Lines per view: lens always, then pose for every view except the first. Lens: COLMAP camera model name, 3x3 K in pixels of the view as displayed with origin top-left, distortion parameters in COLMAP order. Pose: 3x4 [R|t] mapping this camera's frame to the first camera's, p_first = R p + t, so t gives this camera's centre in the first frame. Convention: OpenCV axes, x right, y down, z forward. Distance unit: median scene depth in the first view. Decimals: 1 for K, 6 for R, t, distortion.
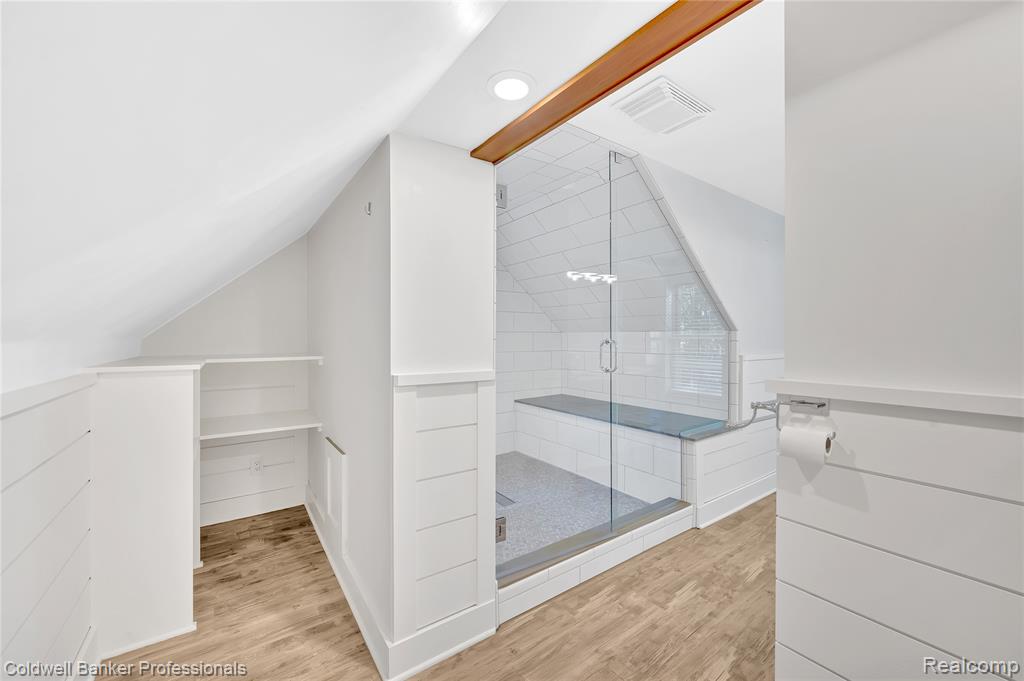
lens RADIAL K [[403.7, 0, 516.4], [0, 403.7, 338.2], [0, 0, 1]] dist [0.002377, 0.000118]
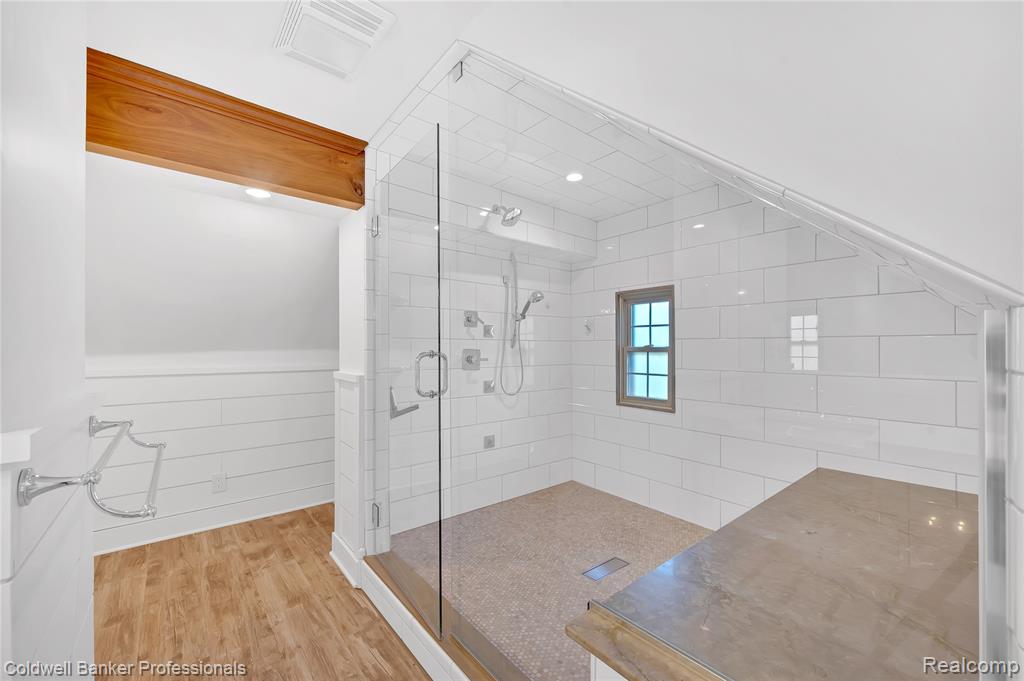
lens RADIAL K [[403.7, 0, 510.6], [0, 403.7, 347.4], [0, 0, 1]] dist [0.002377, 0.000118]
pose [[0.060768, 0.001196, -0.998151, 1.030739], [0.001643, 0.999998, 0.001298, -0.006182], [0.998151, -0.001719, 0.060766, 1.194542]]
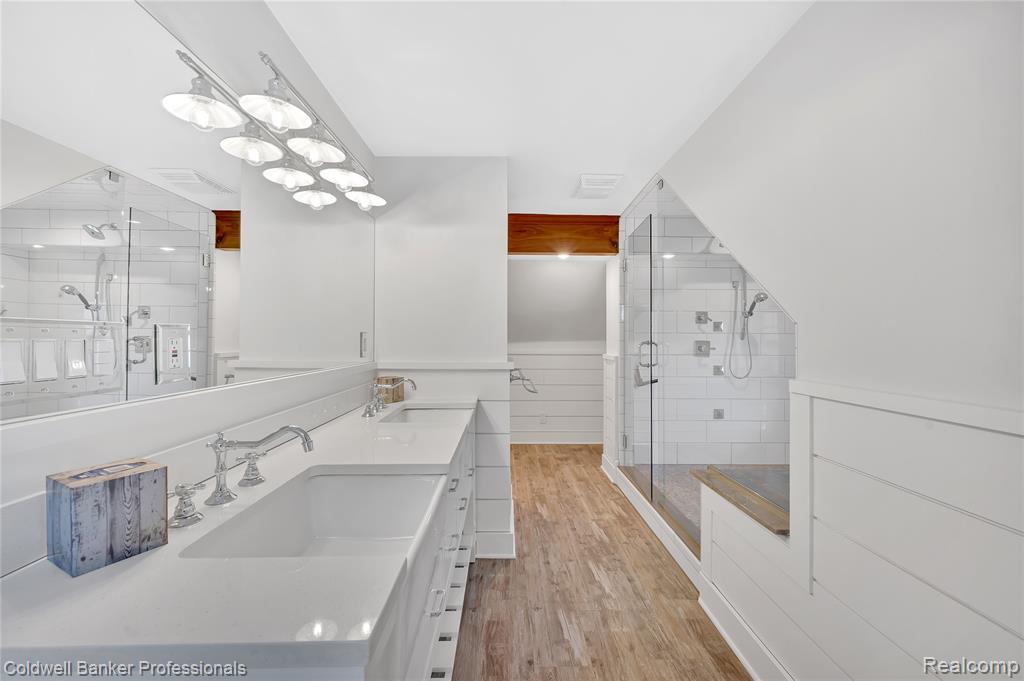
lens RADIAL K [[403.7, 0, 512.0], [0, 403.7, 340.6], [0, 0, 1]] dist [0.002377, 0.000118]
pose [[-0.575212, 0.002858, -0.817999, 1.640540], [0.000649, 0.999995, 0.003038, -0.004933], [0.818004, 0.001217, -0.575211, 1.502206]]
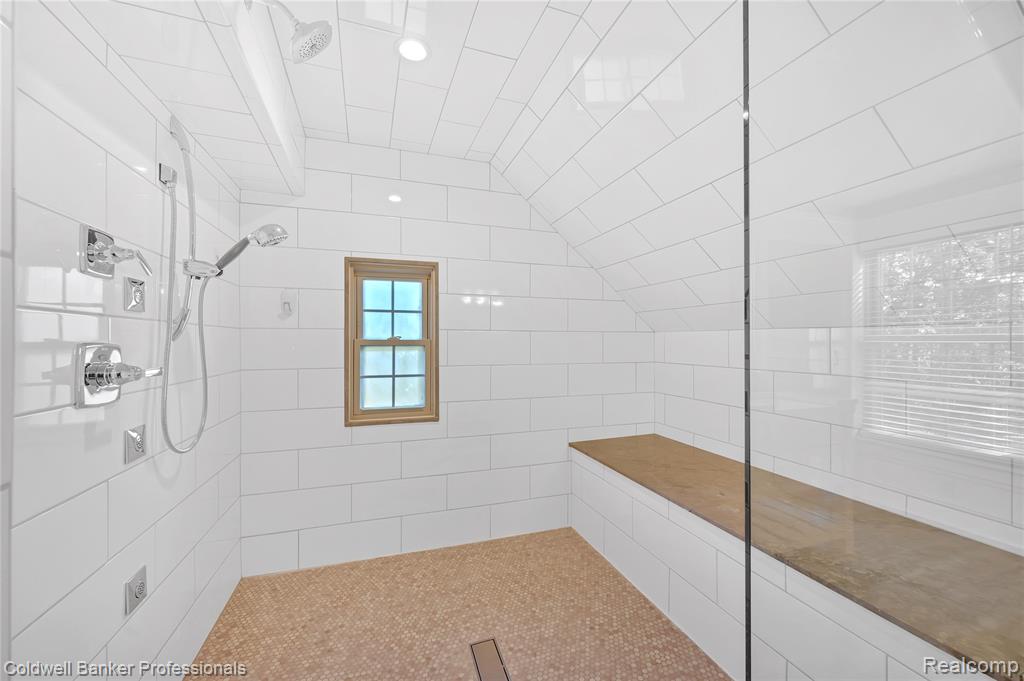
lens RADIAL K [[403.7, 0, 510.8], [0, 403.7, 342.8], [0, 0, 1]] dist [0.002377, 0.000118]
pose [[0.954268, 0.000308, -0.298952, 0.196524], [0.001600, 0.999980, 0.006137, -0.002145], [0.298948, -0.006334, 0.954249, 0.827072]]
